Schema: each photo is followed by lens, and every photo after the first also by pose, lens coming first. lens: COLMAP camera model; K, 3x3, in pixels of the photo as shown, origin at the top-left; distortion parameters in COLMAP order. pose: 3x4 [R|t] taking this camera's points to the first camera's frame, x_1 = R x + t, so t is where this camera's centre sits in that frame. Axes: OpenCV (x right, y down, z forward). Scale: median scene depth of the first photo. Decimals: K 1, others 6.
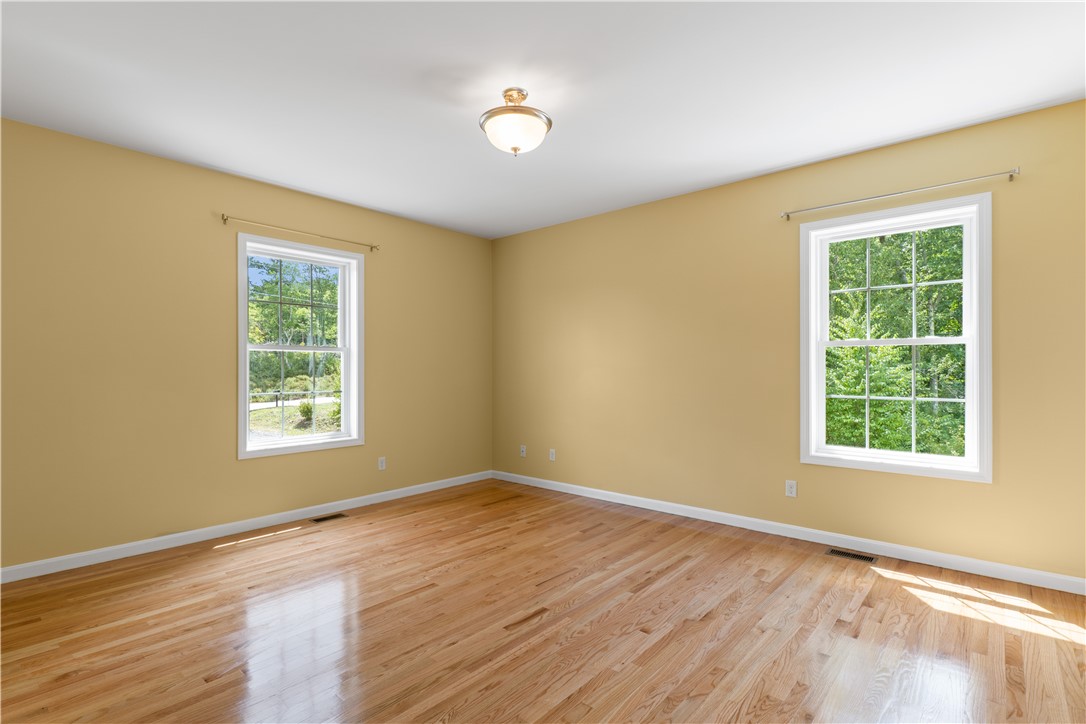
lens RADIAL K [[529.7, 0, 543.0], [0, 529.7, 362.0], [0, 0, 1]] dist [0.004270, 0.000770]
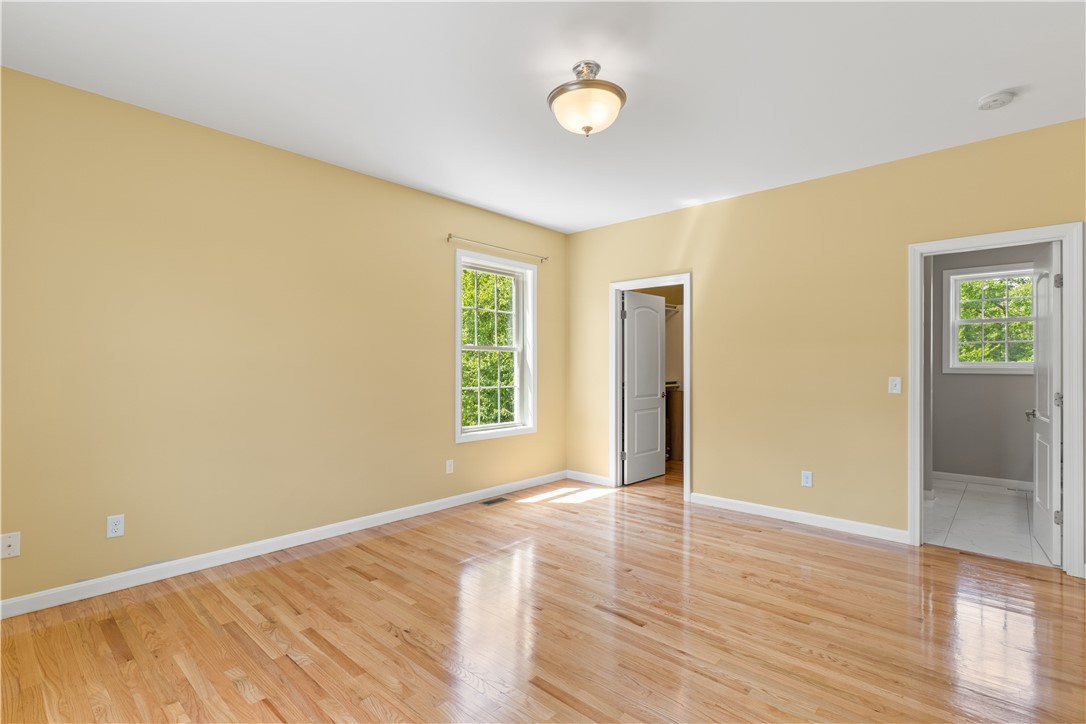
lens RADIAL K [[516.1, 0, 540.4], [0, 516.1, 359.1], [0, 0, 1]] dist [0.002573, 0.001102]
pose [[0.022746, 0.013382, 0.999652, -0.709983], [-0.015027, 0.999802, -0.013043, 0.008595], [-0.999628, -0.014725, 0.022942, 0.788706]]
